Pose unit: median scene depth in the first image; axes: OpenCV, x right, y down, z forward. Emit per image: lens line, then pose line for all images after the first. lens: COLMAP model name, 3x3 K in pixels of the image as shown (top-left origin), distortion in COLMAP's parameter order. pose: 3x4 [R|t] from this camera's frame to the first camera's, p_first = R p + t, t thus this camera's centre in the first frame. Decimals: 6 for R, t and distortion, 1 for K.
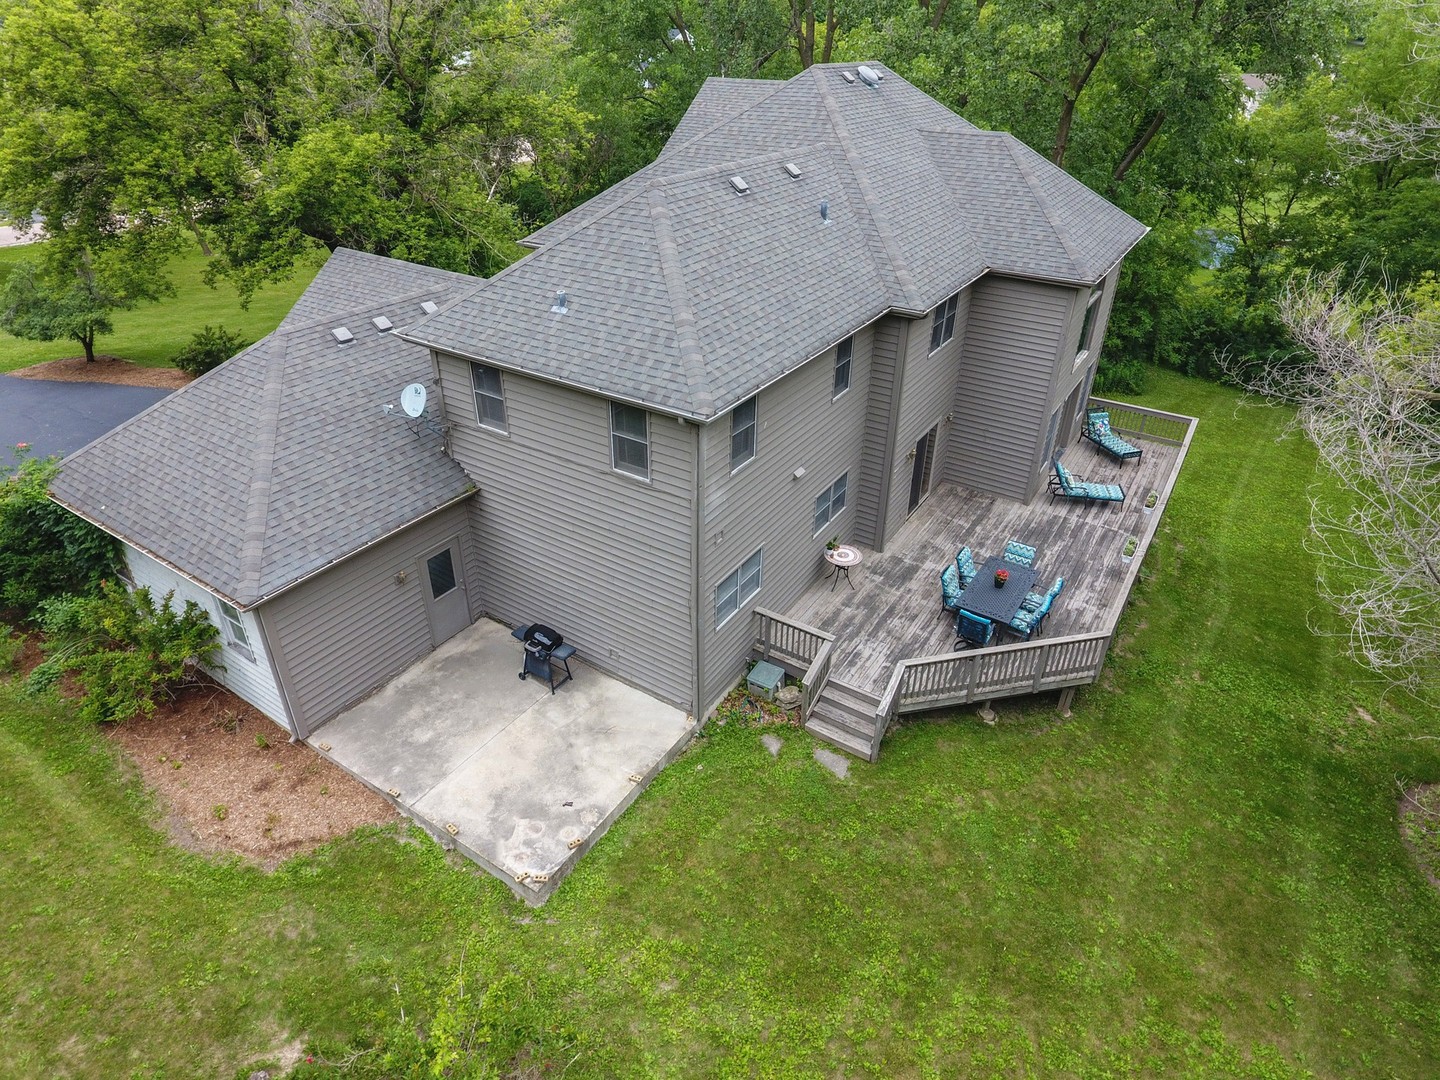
lens RADIAL K [[831.6, 0, 720.0], [0, 831.6, 540.0], [0, 0, 1]] dist [0.001441, -0.001553]
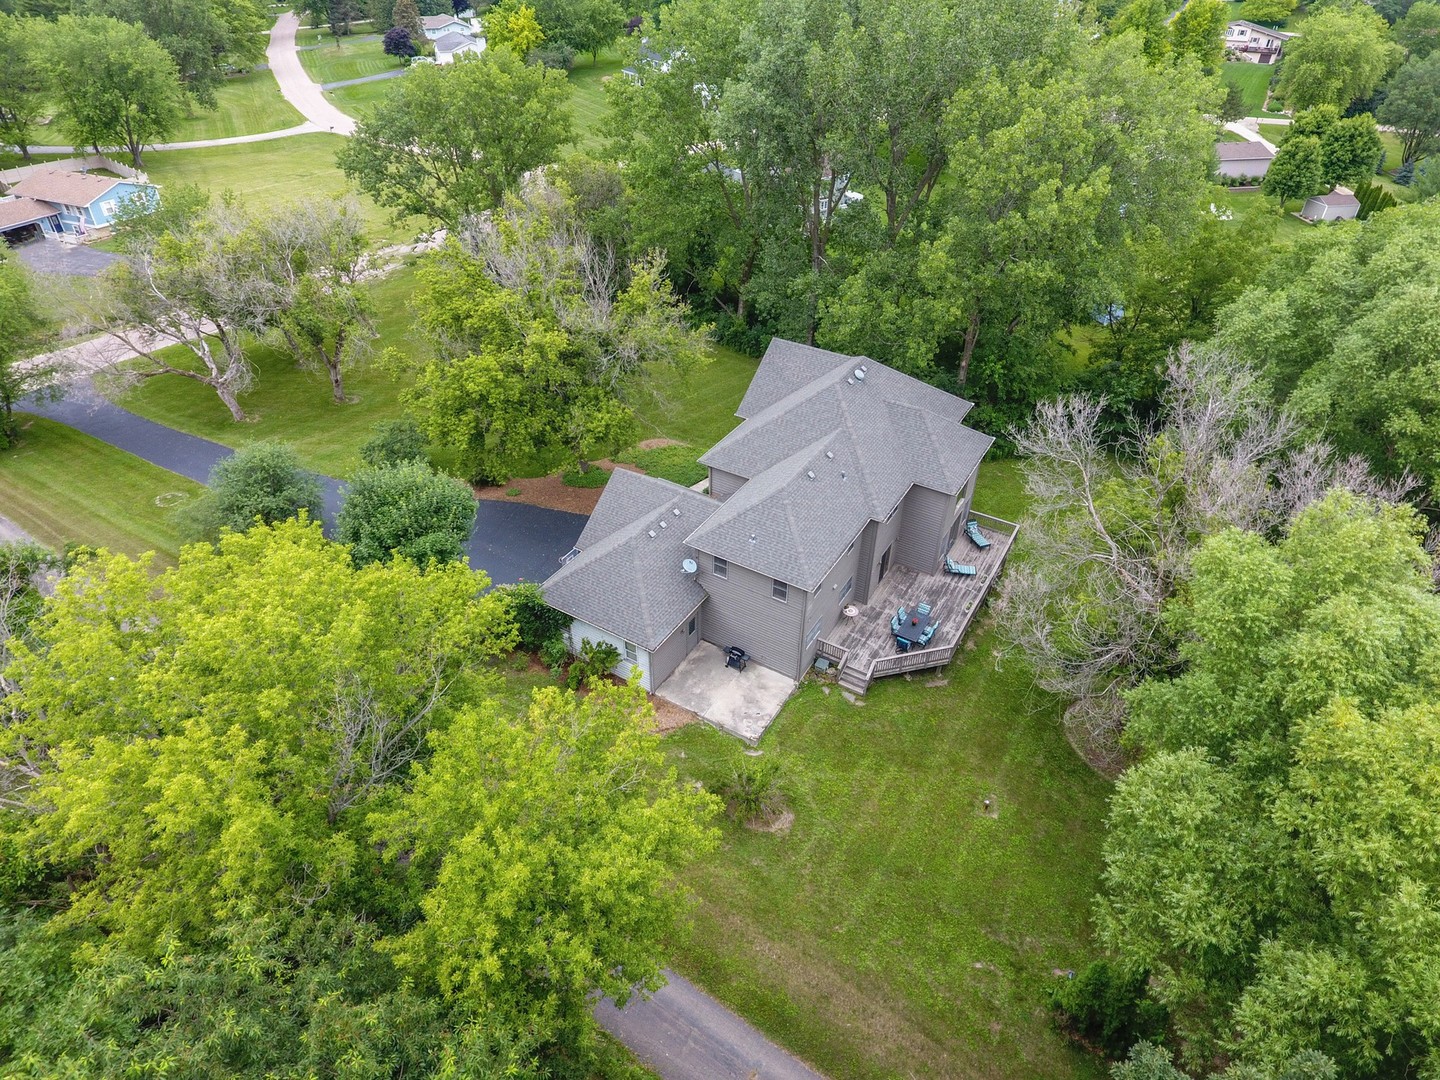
lens RADIAL K [[831.6, 0, 720.0], [0, 831.6, 540.0], [0, 0, 1]] dist [0.001441, -0.001553]
pose [[0.999538, -0.019696, 0.023145, -0.317354], [0.017529, 0.995755, 0.090361, -0.462889], [-0.024826, -0.089913, 0.995640, -1.540474]]
